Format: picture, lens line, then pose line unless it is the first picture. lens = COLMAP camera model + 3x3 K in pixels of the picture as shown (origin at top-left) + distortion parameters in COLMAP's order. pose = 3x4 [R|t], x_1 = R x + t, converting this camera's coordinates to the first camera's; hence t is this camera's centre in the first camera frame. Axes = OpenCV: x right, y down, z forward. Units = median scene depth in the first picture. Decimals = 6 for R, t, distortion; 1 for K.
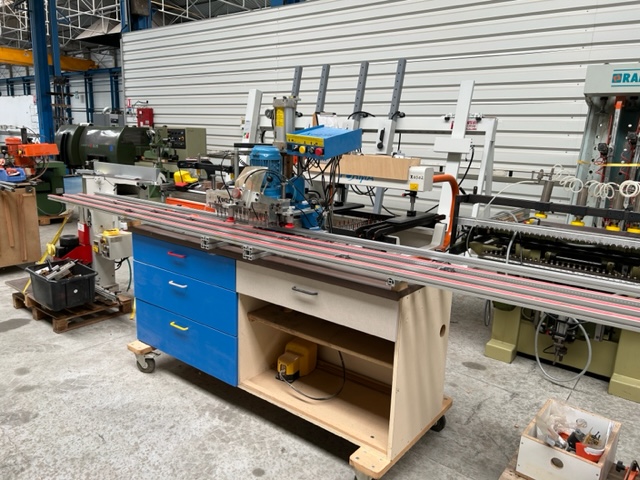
lens RADIAL K [[482.4, 0, 318.7], [0, 482.4, 239.9], [0, 0, 1]] dist [0.016584, -0.017636]
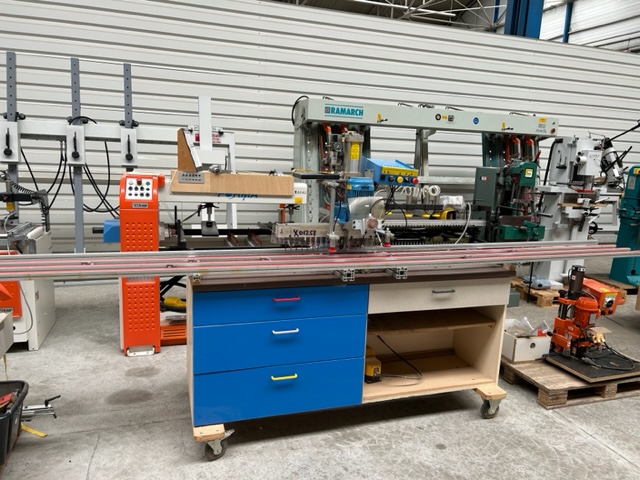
lens RADIAL K [[482.4, 0, 319.4], [0, 482.4, 241.3], [0, 0, 1]] dist [0.016584, -0.017636]
pose [[0.547915, -0.157260, 0.821619, -0.691142], [0.145586, 0.985109, 0.091466, -0.105388], [-0.823768, 0.069501, 0.562650, 0.302267]]
